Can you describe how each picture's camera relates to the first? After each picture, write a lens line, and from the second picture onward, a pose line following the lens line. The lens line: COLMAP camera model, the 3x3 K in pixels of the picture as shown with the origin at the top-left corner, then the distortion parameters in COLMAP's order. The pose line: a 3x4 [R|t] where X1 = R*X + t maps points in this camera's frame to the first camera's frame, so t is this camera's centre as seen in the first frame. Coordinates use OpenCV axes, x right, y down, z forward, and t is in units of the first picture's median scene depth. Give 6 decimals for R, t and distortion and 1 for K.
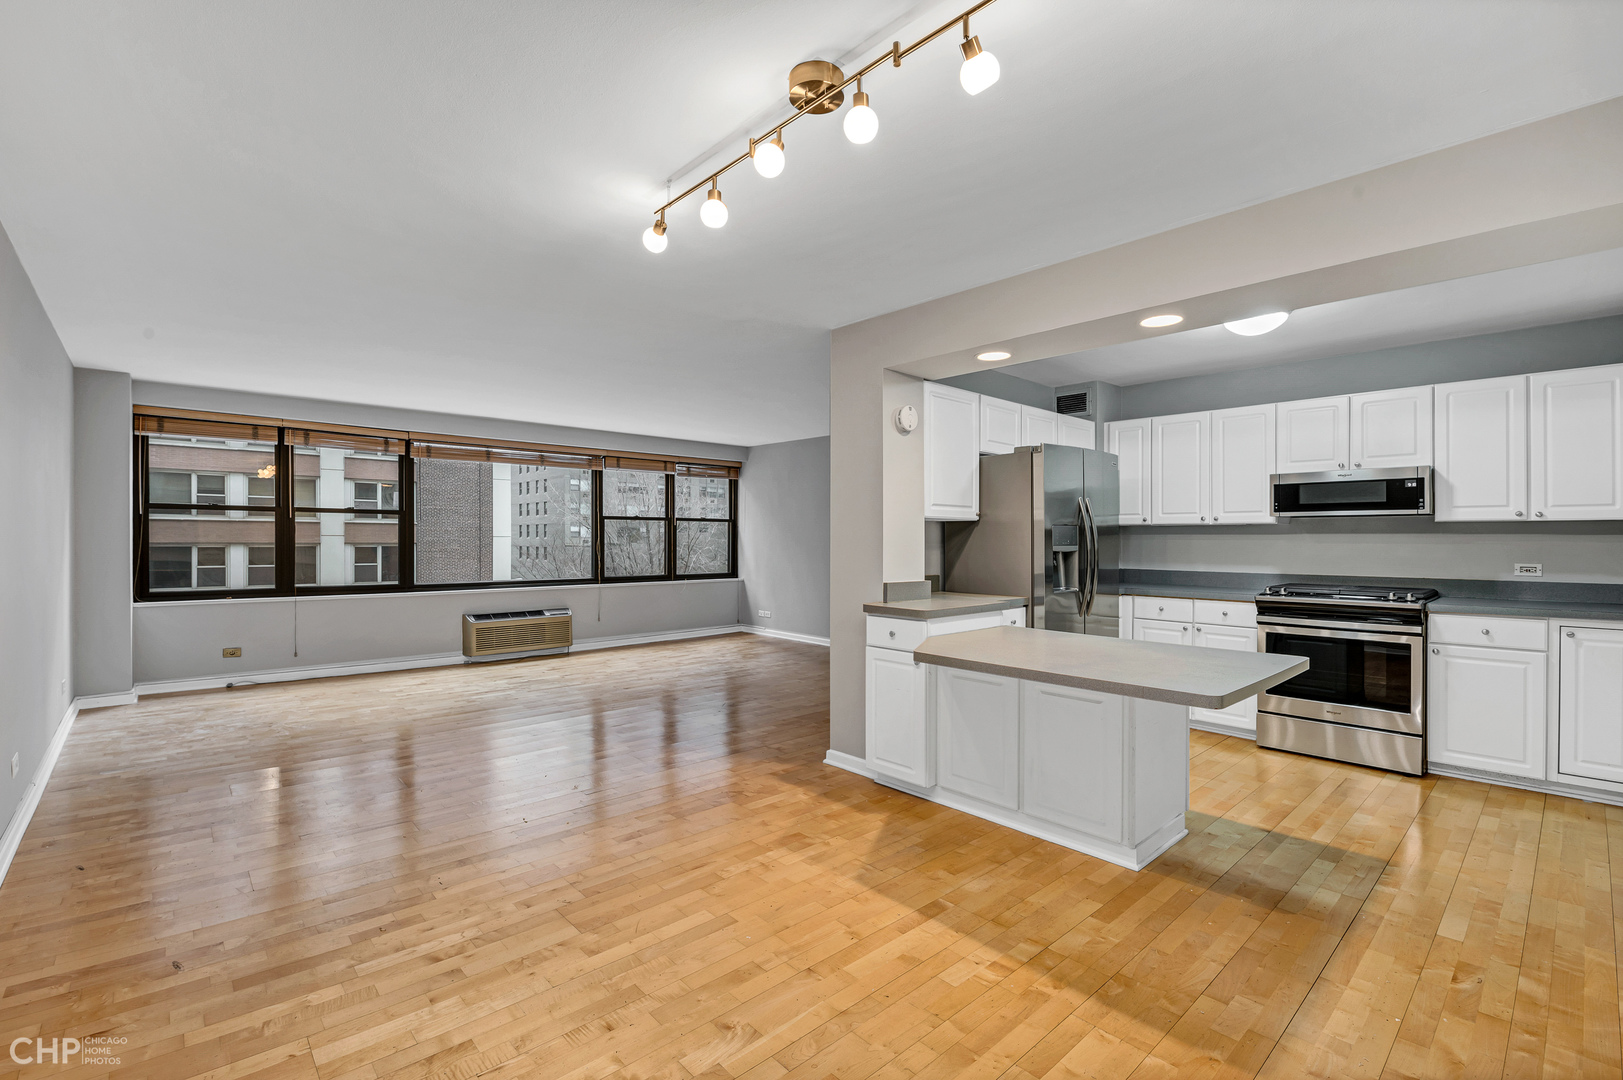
lens RADIAL K [[715.8, 0, 813.0], [0, 715.8, 536.4], [0, 0, 1]] dist [0.001342, -0.011368]
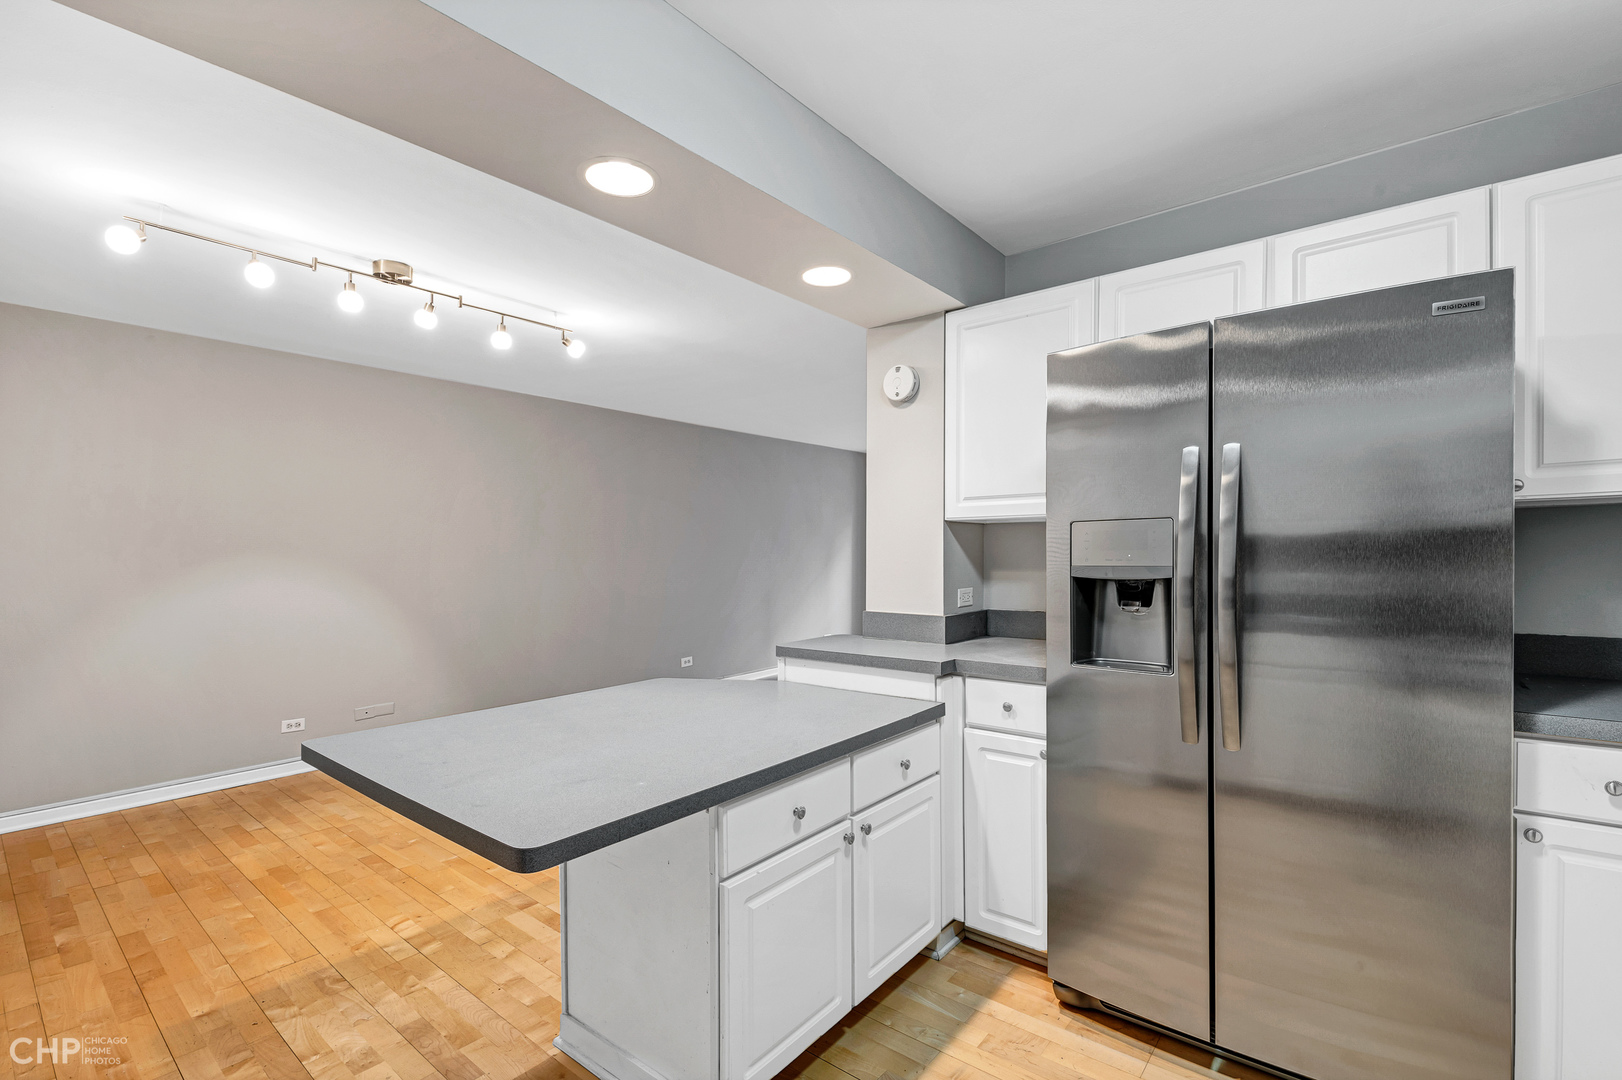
lens RADIAL K [[712.7, 0, 816.0], [0, 712.7, 549.8], [0, 0, 1]] dist [0.000358, -0.011201]
pose [[0.148252, -0.006852, -0.988926, 0.754517], [0.010614, 0.999929, -0.005337, 0.003086], [0.988893, -0.009705, 0.148314, 0.746645]]
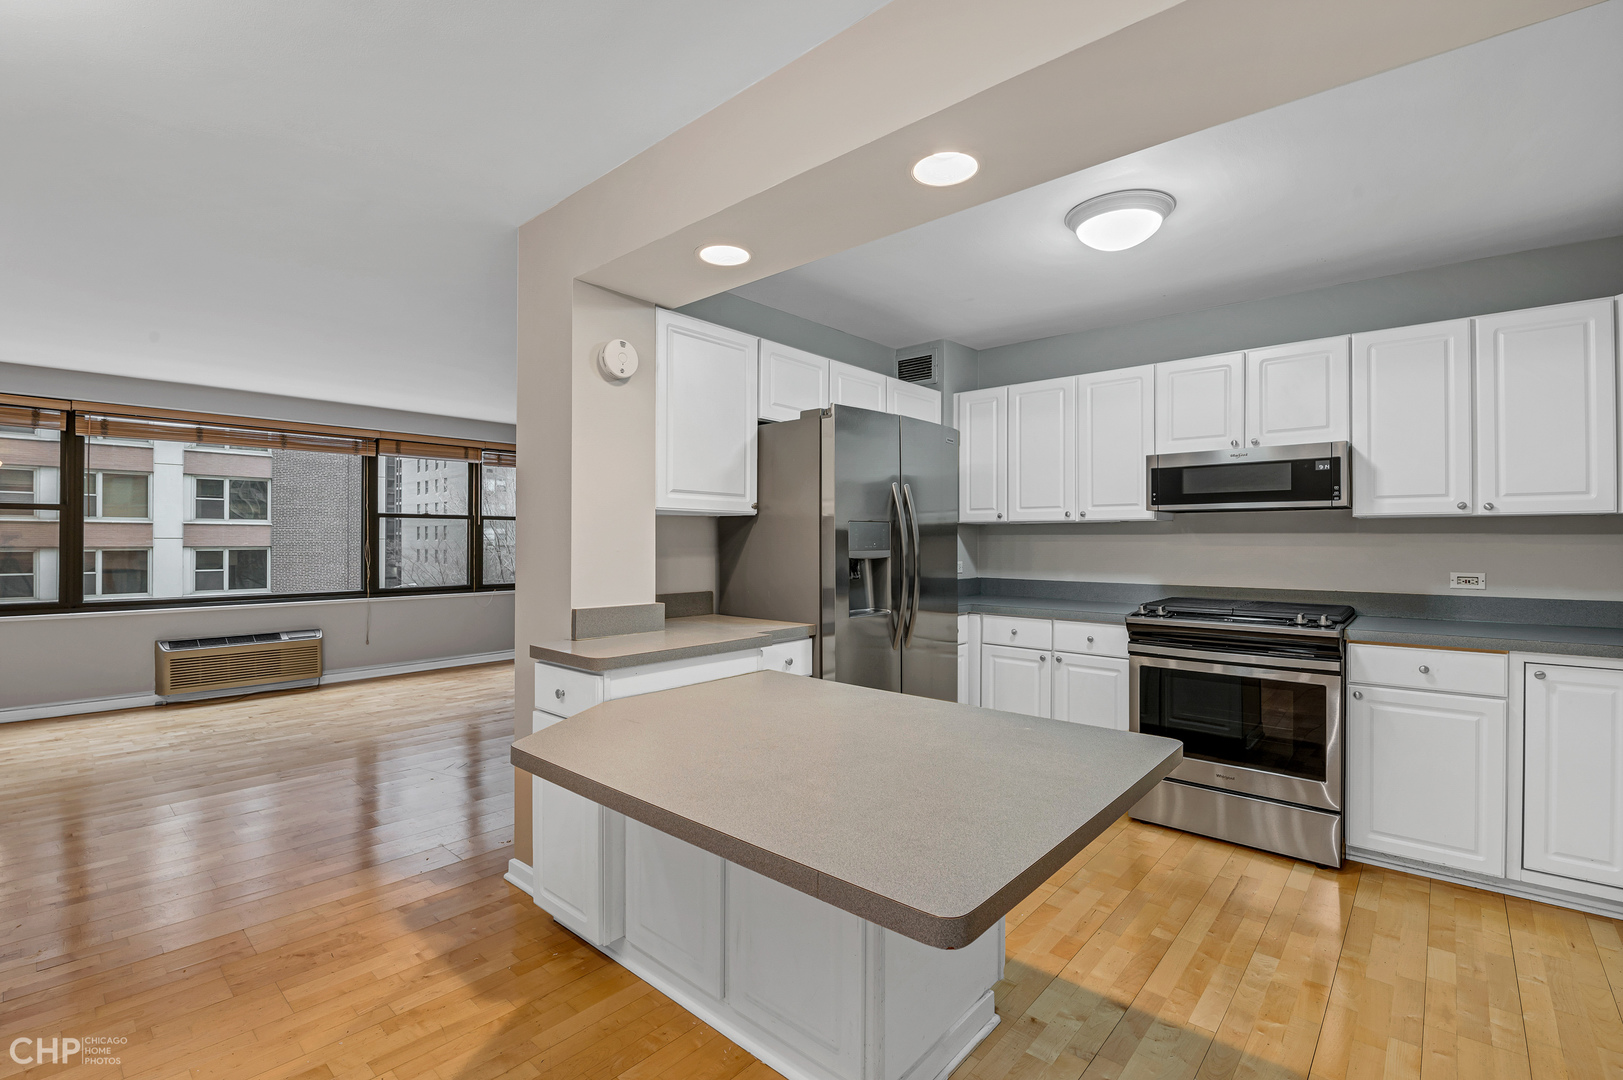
lens RADIAL K [[715.8, 0, 813.0], [0, 715.8, 536.4], [0, 0, 1]] dist [0.001342, -0.011368]
pose [[0.994780, -0.001099, 0.102042, 0.223187], [0.001373, 0.999996, -0.002616, 0.000872], [-0.102038, 0.002743, 0.994777, 0.298520]]
